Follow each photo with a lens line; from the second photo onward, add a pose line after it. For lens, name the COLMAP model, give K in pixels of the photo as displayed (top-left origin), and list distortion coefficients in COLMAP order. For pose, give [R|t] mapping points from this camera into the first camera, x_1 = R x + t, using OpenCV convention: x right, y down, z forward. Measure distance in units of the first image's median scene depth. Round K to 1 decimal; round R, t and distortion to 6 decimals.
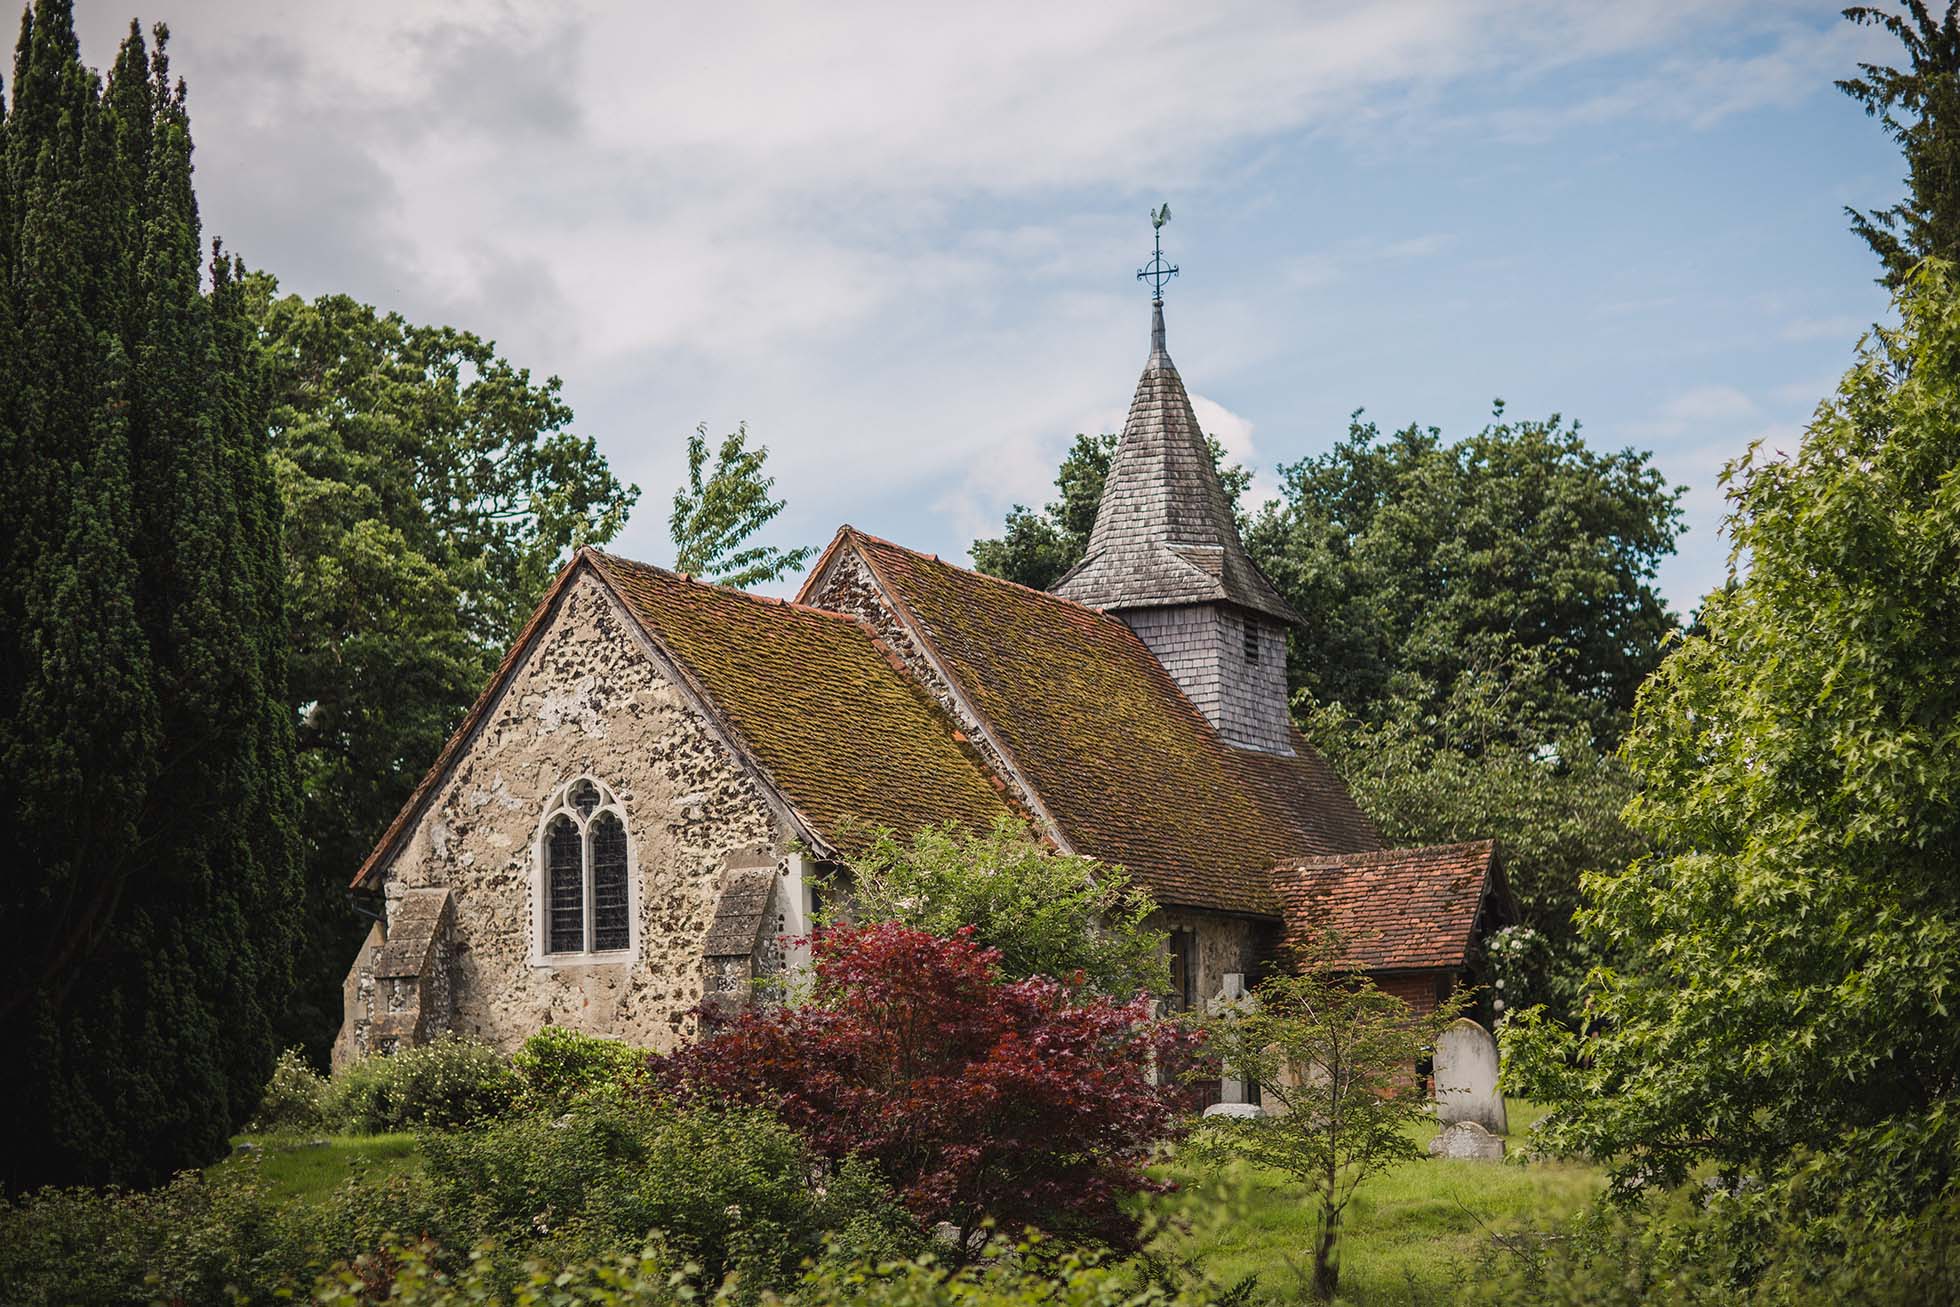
lens RADIAL K [[4667.8, 0, 985.4], [0, 4667.8, 644.9], [0, 0, 1]] dist [-0.088901, 0.000000]
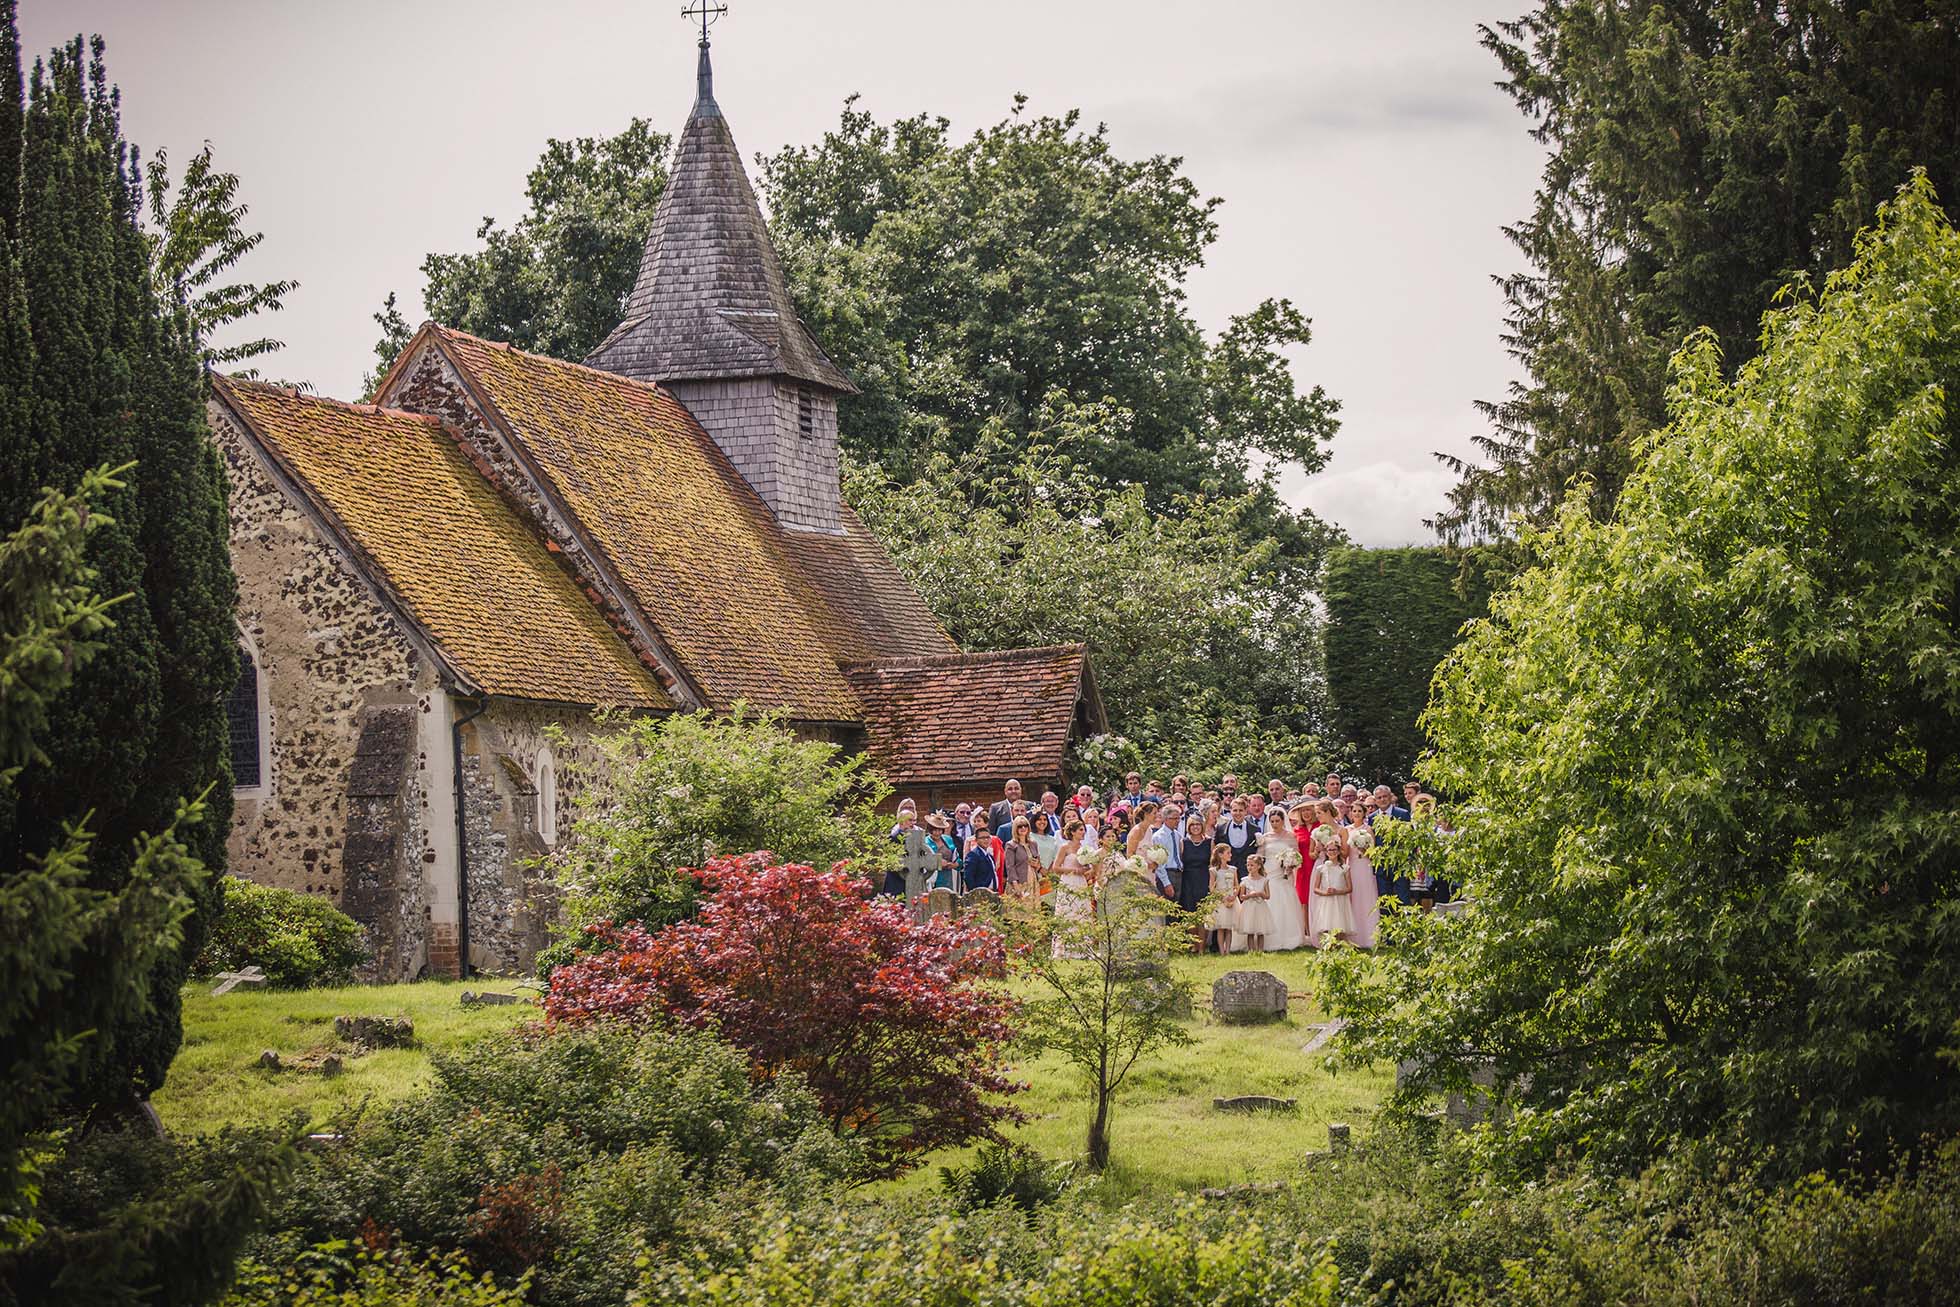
lens RADIAL K [[6261.7, 0, 978.2], [0, 6261.7, 656.0], [0, 0, 1]] dist [-0.158245, 0.000000]
pose [[0.989237, 0.000791, 0.146321, -0.098154], [-0.012653, 0.996702, 0.080158, -0.056897], [-0.145775, -0.081147, 0.985984, -0.259659]]
